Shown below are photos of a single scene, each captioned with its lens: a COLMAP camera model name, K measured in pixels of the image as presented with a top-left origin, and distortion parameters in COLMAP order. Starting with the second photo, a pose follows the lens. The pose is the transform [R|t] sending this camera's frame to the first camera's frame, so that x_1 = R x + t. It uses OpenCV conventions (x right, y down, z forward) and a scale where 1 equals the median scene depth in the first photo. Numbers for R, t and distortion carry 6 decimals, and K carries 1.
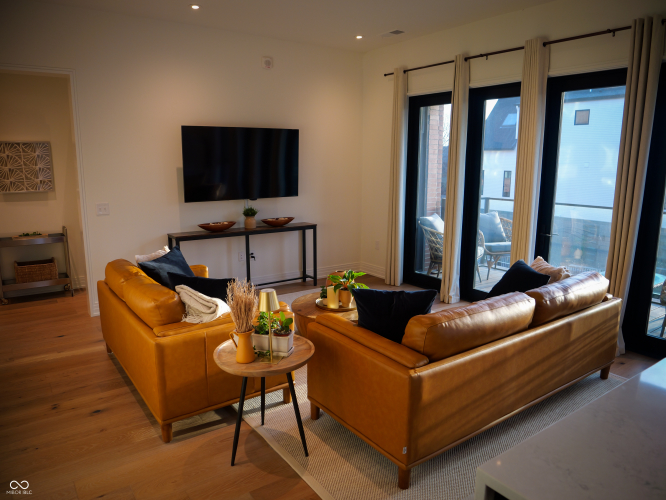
lens RADIAL K [[475.5, 0, 331.9], [0, 475.5, 245.3], [0, 0, 1]] dist [-0.045994, 0.010621]
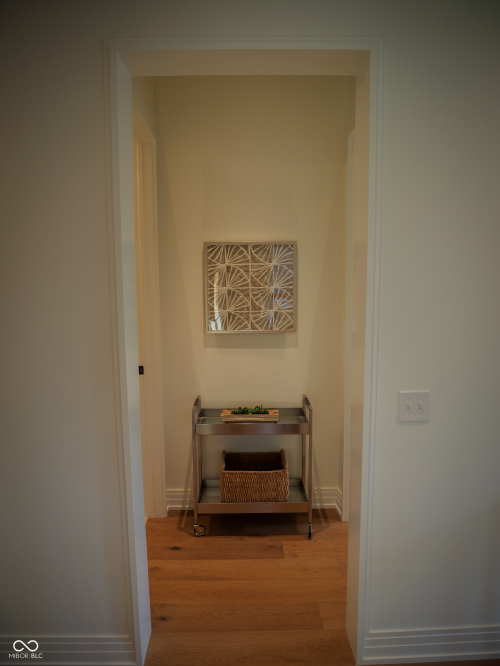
lens RADIAL K [[475.5, 0, 252.2], [0, 475.5, 332.5], [0, 0, 1]] dist [-0.045994, 0.010621]
pose [[0.825021, 0.064819, -0.561373, -0.333562], [-0.088916, 0.995916, -0.015681, -0.104515], [0.558064, 0.062852, 0.827414, 0.528781]]
